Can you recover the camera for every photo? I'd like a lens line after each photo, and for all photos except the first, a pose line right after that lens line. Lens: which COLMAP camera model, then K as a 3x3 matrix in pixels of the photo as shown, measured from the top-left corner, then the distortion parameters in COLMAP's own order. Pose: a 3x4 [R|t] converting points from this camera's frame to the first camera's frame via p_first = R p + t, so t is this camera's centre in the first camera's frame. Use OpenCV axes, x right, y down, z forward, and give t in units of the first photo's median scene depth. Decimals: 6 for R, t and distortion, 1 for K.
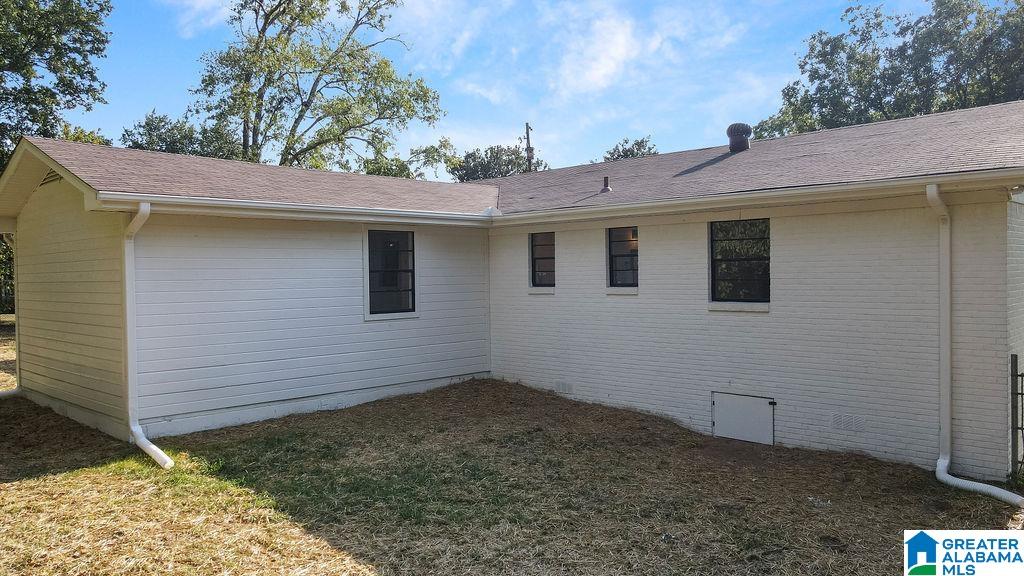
lens RADIAL K [[725.0, 0, 517.8], [0, 725.0, 297.4], [0, 0, 1]] dist [-0.000200, 0.029408]
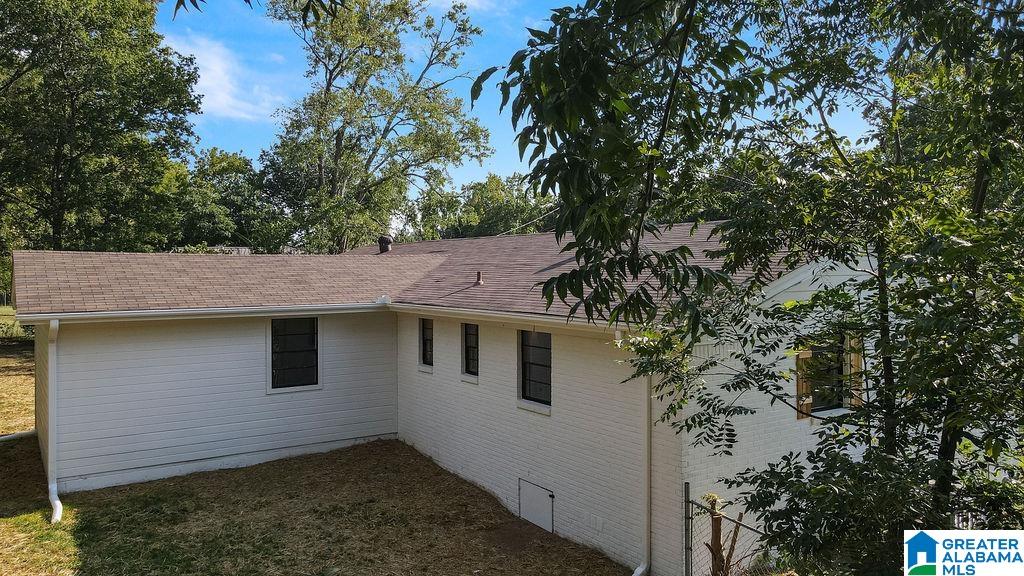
lens RADIAL K [[724.9, 0, 512.0], [0, 724.9, 288.0], [0, 0, 1]] dist [0.000025, 0.003963]
pose [[0.981321, 0.015236, -0.191774, 0.413376], [-0.017232, 0.999813, -0.008741, -0.139365], [0.191605, 0.011883, 0.981400, -0.110000]]
